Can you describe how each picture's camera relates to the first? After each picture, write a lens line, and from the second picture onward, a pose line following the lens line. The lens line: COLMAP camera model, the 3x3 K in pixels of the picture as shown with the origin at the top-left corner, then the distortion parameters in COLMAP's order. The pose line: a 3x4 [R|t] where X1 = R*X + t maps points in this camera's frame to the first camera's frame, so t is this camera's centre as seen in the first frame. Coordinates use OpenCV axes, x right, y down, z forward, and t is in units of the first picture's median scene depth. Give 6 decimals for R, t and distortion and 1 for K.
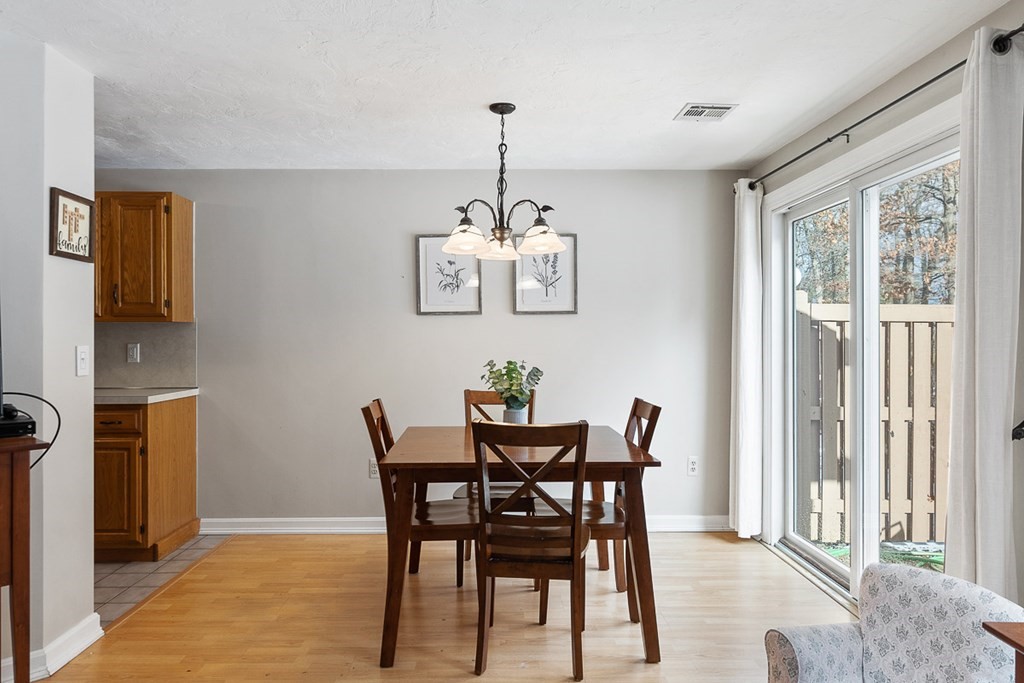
lens RADIAL K [[672.4, 0, 504.0], [0, 672.4, 342.1], [0, 0, 1]] dist [-0.001961, 0.002293]
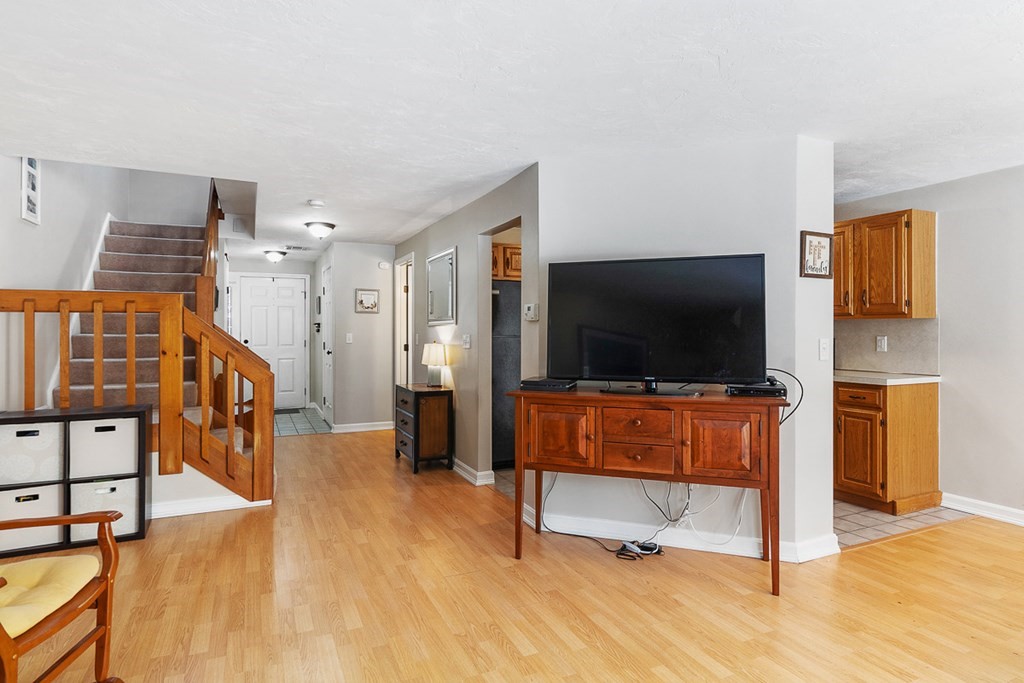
lens RADIAL K [[553.3, 0, 506.3], [0, 553.3, 328.7], [0, 0, 1]] dist [-0.002285, -0.000076]
pose [[0.406488, -0.001880, -0.913654, 0.116027], [-0.002896, 0.999990, -0.003347, -0.007372], [0.913651, 0.004007, 0.406479, -0.054314]]
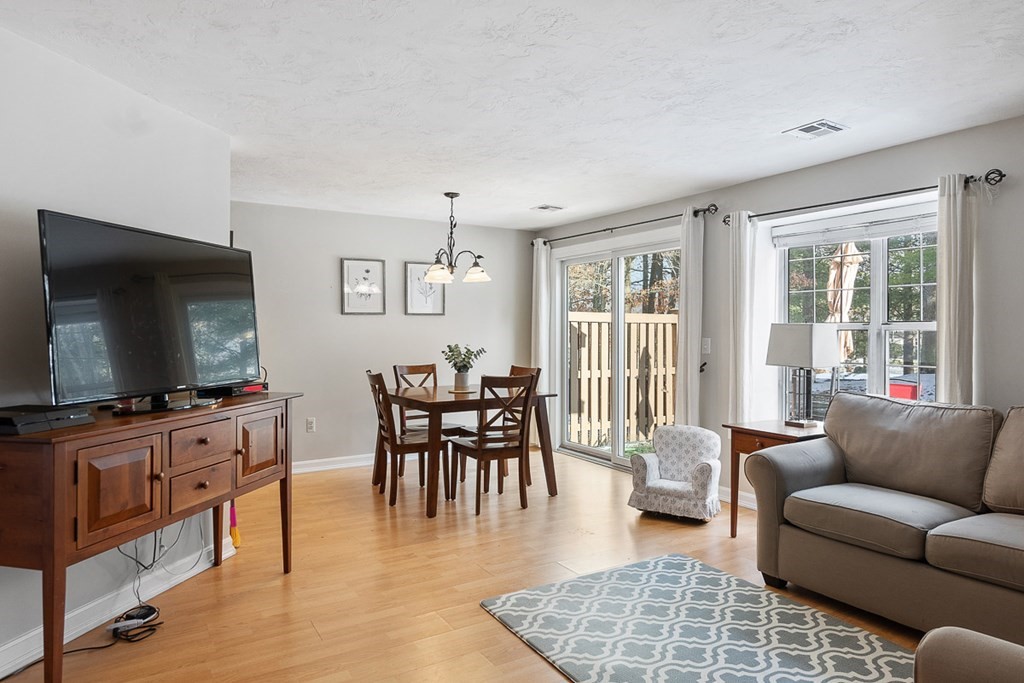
lens RADIAL K [[614.8, 0, 498.6], [0, 614.8, 335.1], [0, 0, 1]] dist [-0.005352, 0.001274]
pose [[0.866185, -0.002070, 0.499719, -0.580364], [0.000454, 0.999994, 0.003355, -0.001451], [-0.499723, -0.002680, 0.866181, -0.340206]]
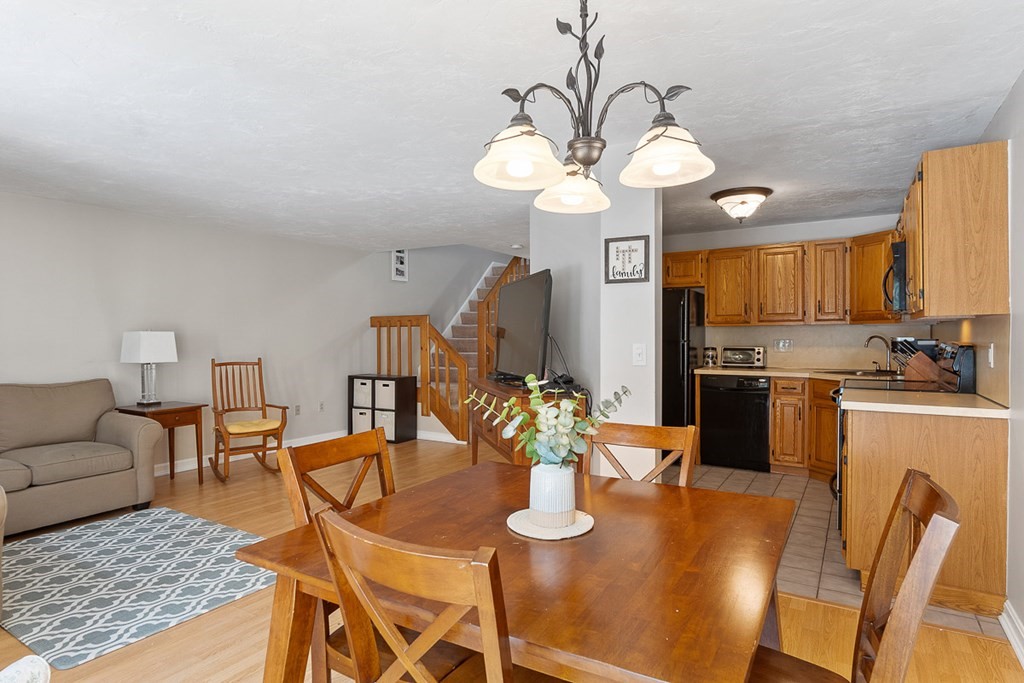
lens RADIAL K [[564.8, 0, 503.9], [0, 564.8, 343.0], [0, 0, 1]] dist [-0.012227, 0.001527]
pose [[-0.537554, 0.011544, -0.843150, 0.365885], [-0.000466, 0.999902, 0.013987, -0.009006], [0.843229, 0.007912, -0.537496, 1.031606]]
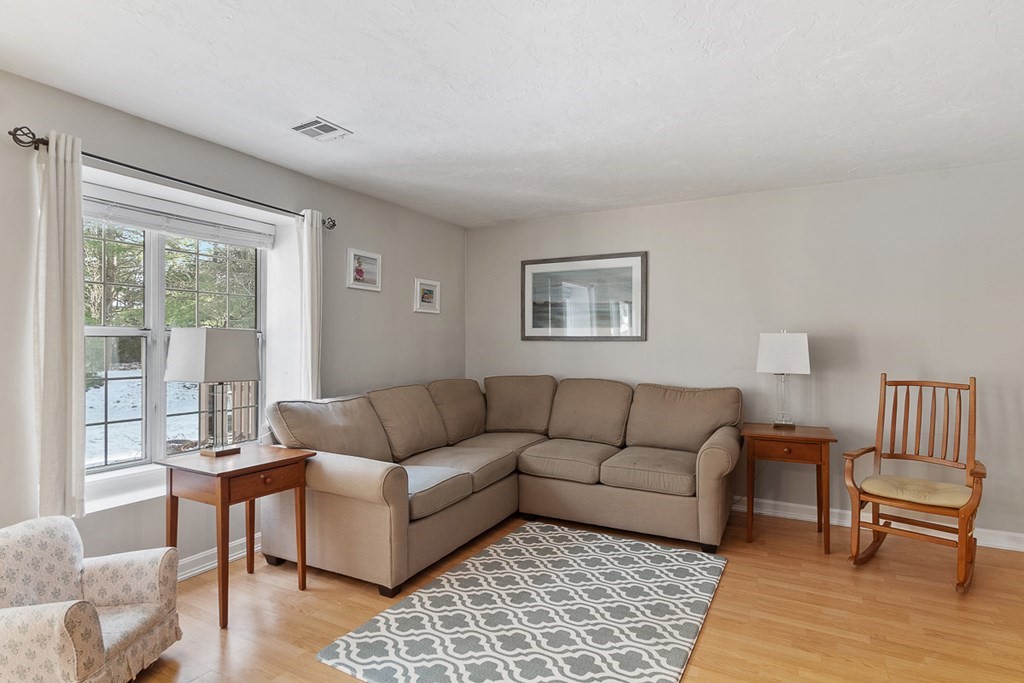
lens RADIAL K [[529.7, 0, 508.9], [0, 529.7, 343.6], [0, 0, 1]] dist [-0.001332, -0.000833]
pose [[-0.868687, -0.004087, 0.495344, -0.331926], [-0.002916, 0.999991, 0.003138, -0.000437], [-0.495352, 0.001281, -0.868691, 0.728404]]
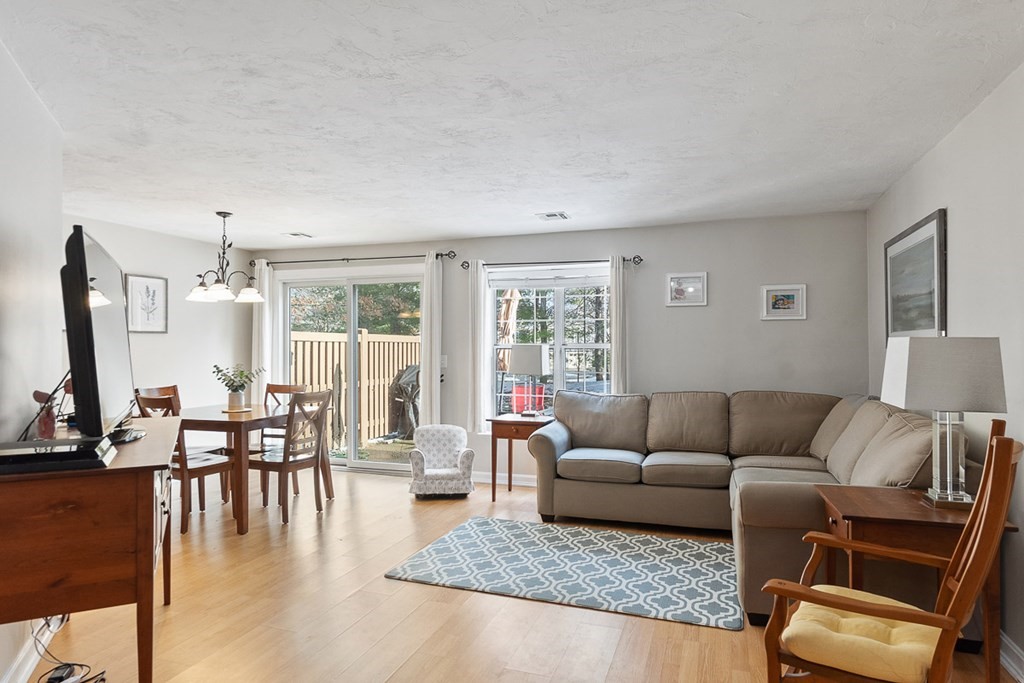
lens RADIAL K [[614.8, 0, 503.8], [0, 614.8, 345.1], [0, 0, 1]] dist [-0.005352, 0.001274]
pose [[0.348475, 0.002388, 0.937315, -1.031996], [0.004537, 0.999981, -0.004235, -0.010045], [-0.937307, 0.005728, 0.348458, -0.159168]]
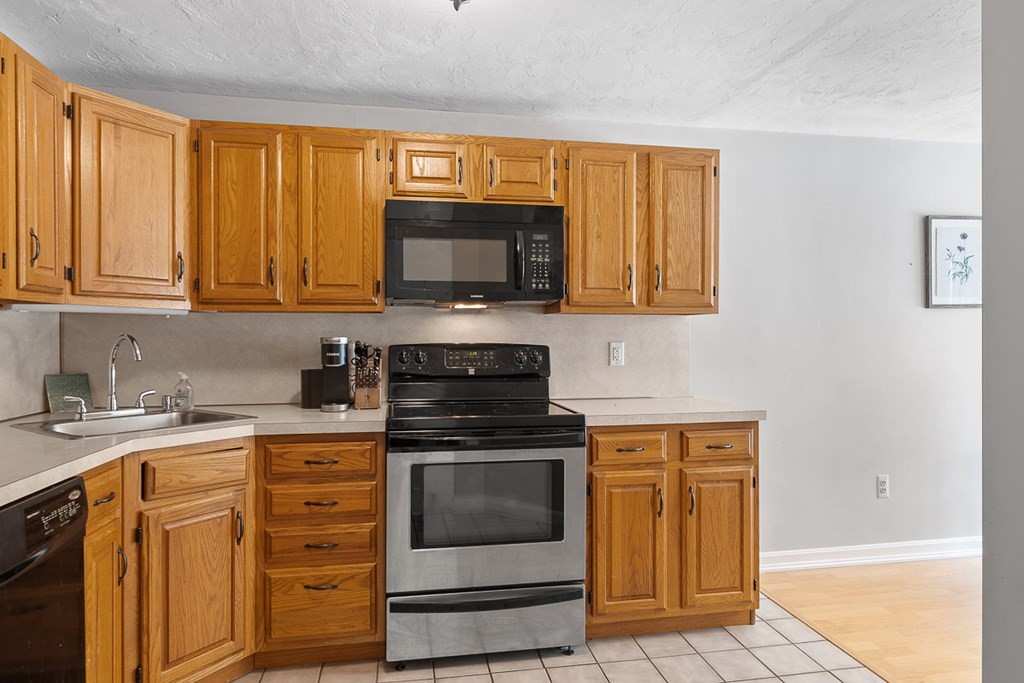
lens RADIAL K [[614.8, 0, 509.9], [0, 614.8, 337.9], [0, 0, 1]] dist [-0.005352, 0.001274]
pose [[0.986970, -0.003082, 0.160876, -0.936604], [0.003673, 0.999988, -0.003375, -0.000992], [-0.160863, 0.003922, 0.986969, 0.358605]]
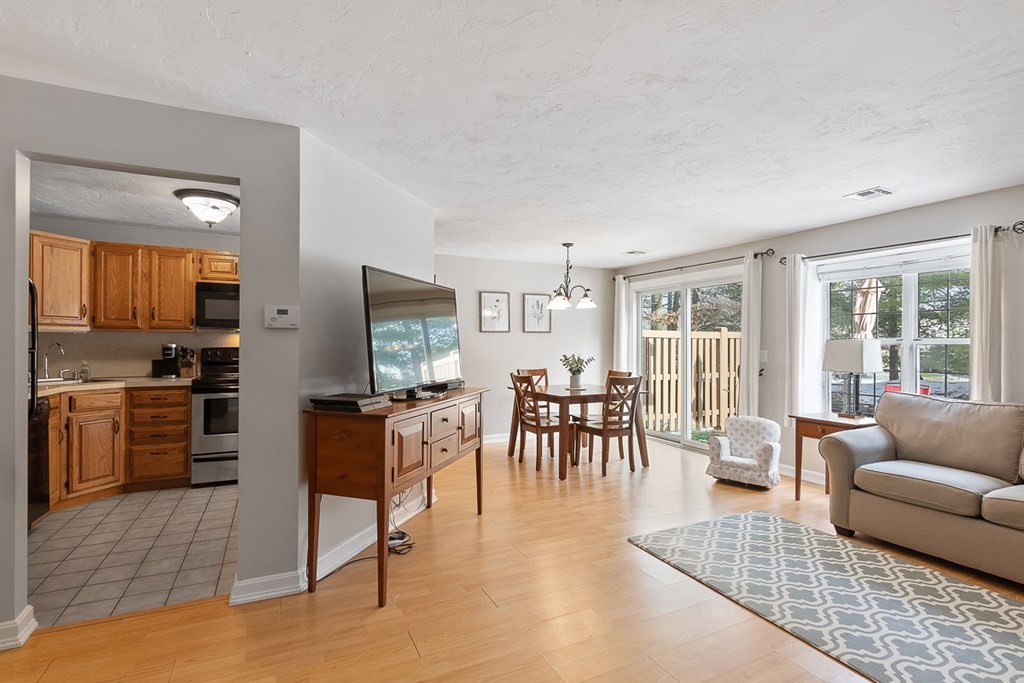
lens RADIAL K [[475.7, 0, 503.5], [0, 475.7, 344.2], [0, 0, 1]] dist [-0.004475, 0.002457]
pose [[0.906513, 0.002516, 0.422170, -0.767555], [-0.001473, 0.999995, -0.002796, -0.002705], [-0.422175, 0.001913, 0.906512, -0.329624]]
